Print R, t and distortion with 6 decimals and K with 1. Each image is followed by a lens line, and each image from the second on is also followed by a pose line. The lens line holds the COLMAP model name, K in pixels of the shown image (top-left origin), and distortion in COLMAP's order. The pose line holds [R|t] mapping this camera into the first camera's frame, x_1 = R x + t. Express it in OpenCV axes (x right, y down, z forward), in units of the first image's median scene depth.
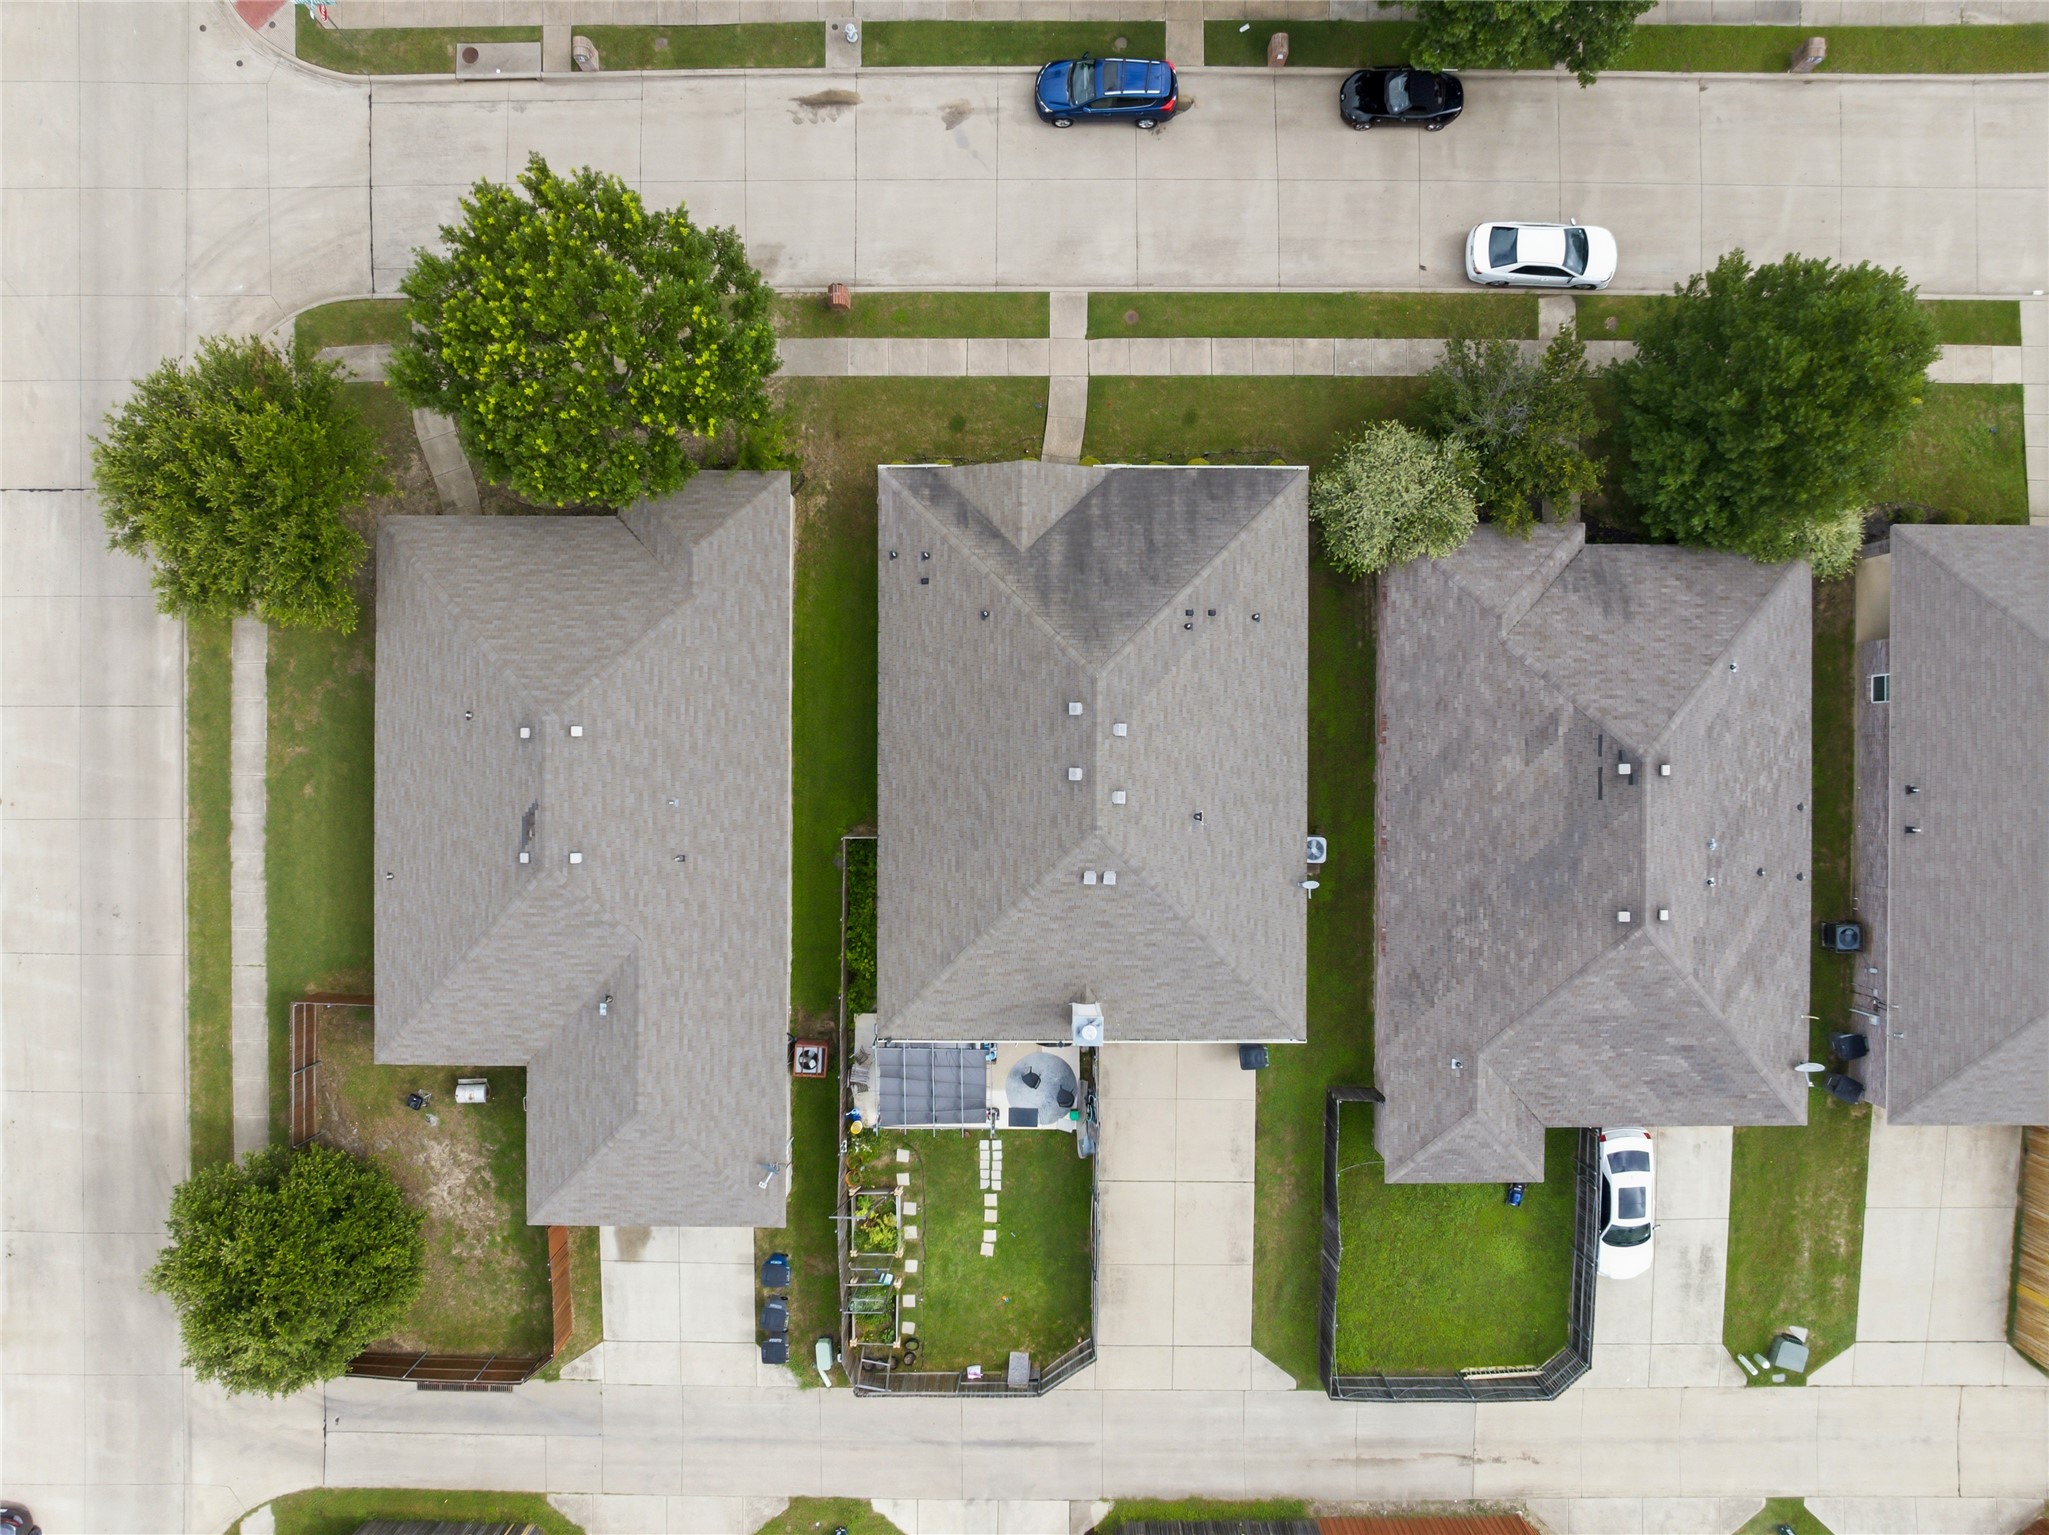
lens RADIAL K [[1433.3, 0, 1018.3], [0, 1433.3, 767.3], [0, 0, 1]] dist [-0.038880, 0.005207]
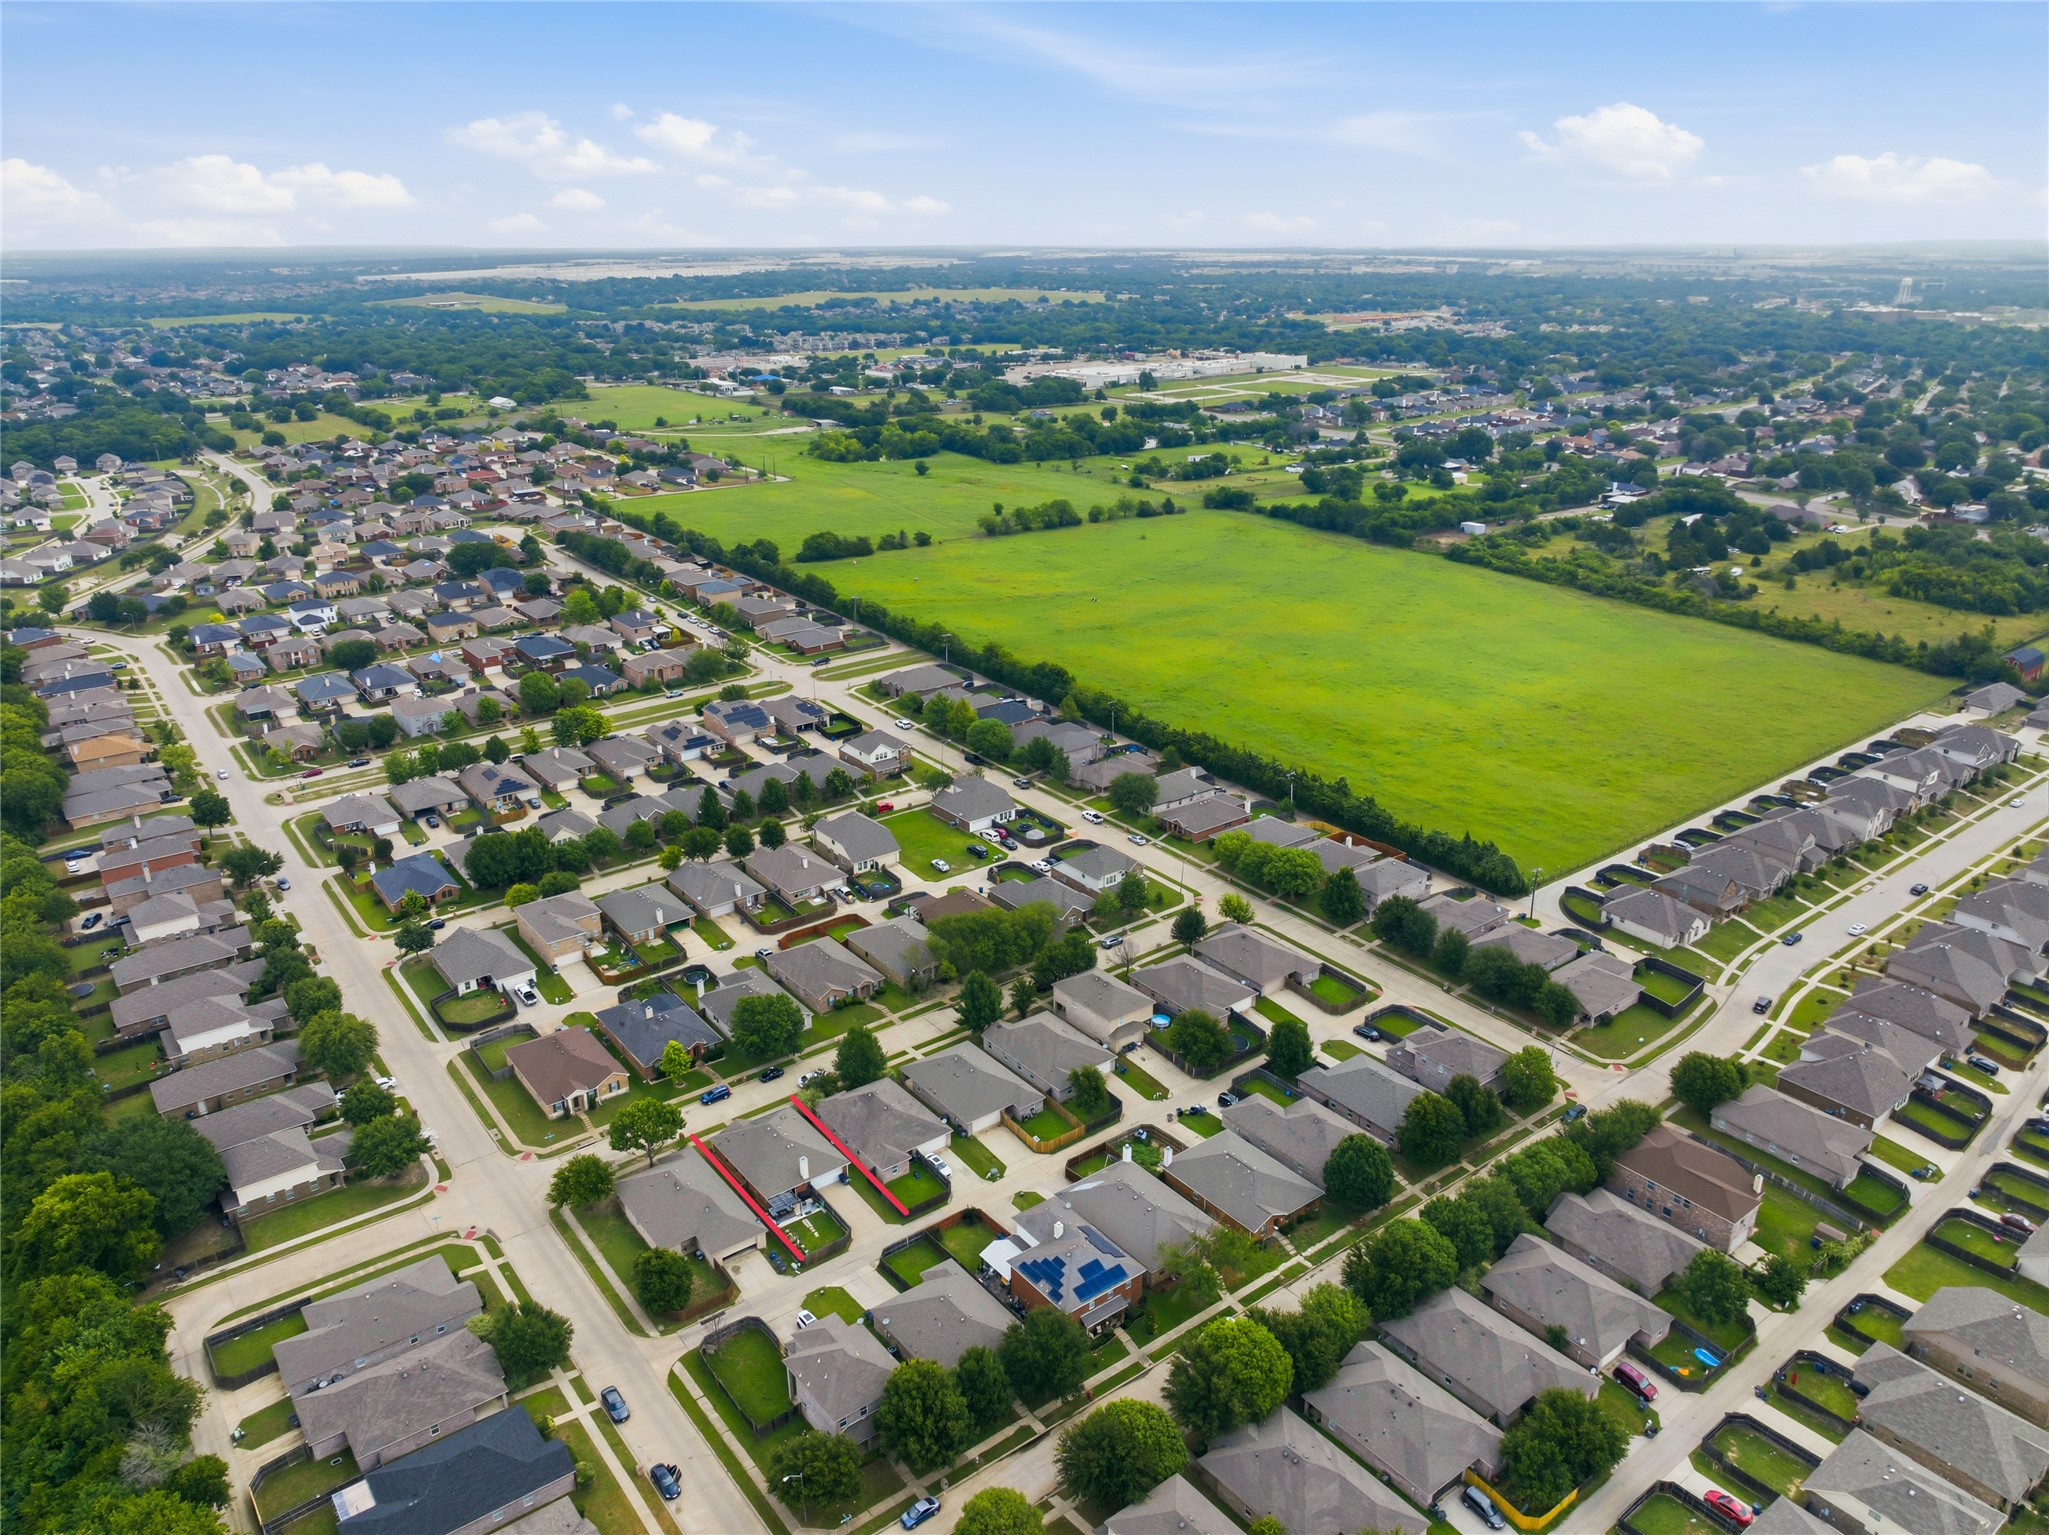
lens RADIAL K [[1433.3, 0, 1018.3], [0, 1433.3, 767.3], [0, 0, 1]] dist [-0.038880, 0.005207]
pose [[0.794687, -0.205150, 0.571301, -1.603497], [0.606962, 0.281372, -0.743254, 3.310812], [-0.008269, 0.937413, 0.348121, -1.649528]]
